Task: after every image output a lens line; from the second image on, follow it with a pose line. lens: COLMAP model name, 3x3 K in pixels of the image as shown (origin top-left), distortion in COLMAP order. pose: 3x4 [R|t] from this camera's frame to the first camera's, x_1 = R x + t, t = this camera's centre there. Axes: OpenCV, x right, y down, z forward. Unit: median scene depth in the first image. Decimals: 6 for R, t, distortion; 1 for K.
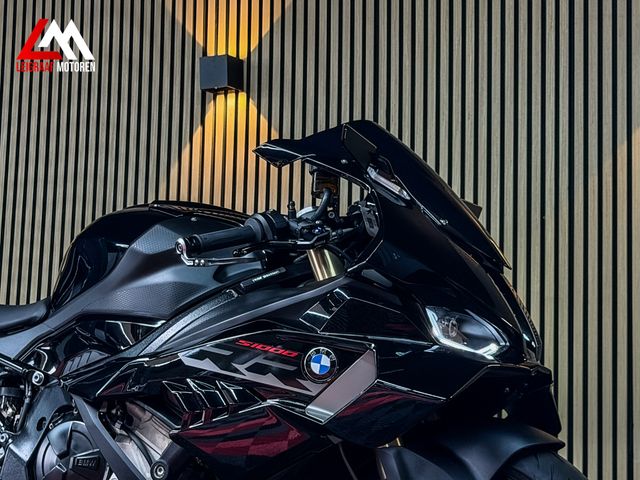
lens RADIAL K [[1414.6, 0, 320.1], [0, 1414.6, 243.6], [0, 0, 1]] dist [0.152675, 0.000000]
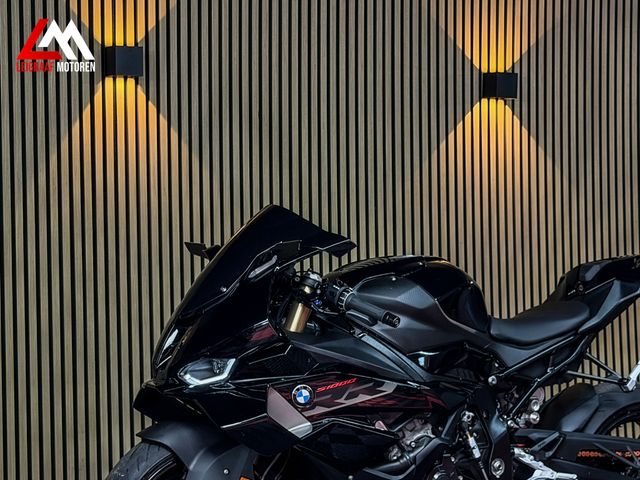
lens RADIAL K [[1406.8, 0, 315.9], [0, 1406.8, 239.7], [0, 0, 1]] dist [0.146669, 0.000000]
pose [[0.554527, -0.026945, 0.831729, -1.467522], [-0.090233, 0.991636, 0.092285, -0.157647], [-0.827259, -0.126224, 0.547458, 0.420187]]
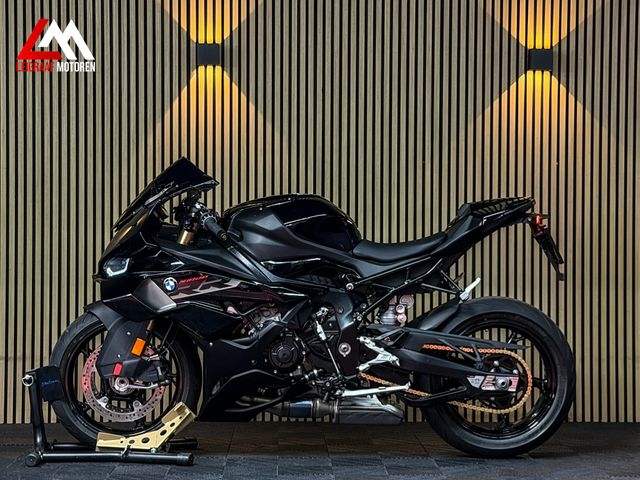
lens RADIAL K [[1406.8, 0, 318.2], [0, 1406.8, 239.8], [0, 0, 1]] dist [0.146669, 0.000000]
pose [[0.871509, -0.027902, 0.489585, -1.155486], [-0.053221, 0.987101, 0.150993, -0.256318], [-0.487483, -0.157648, 0.858783, -0.623508]]
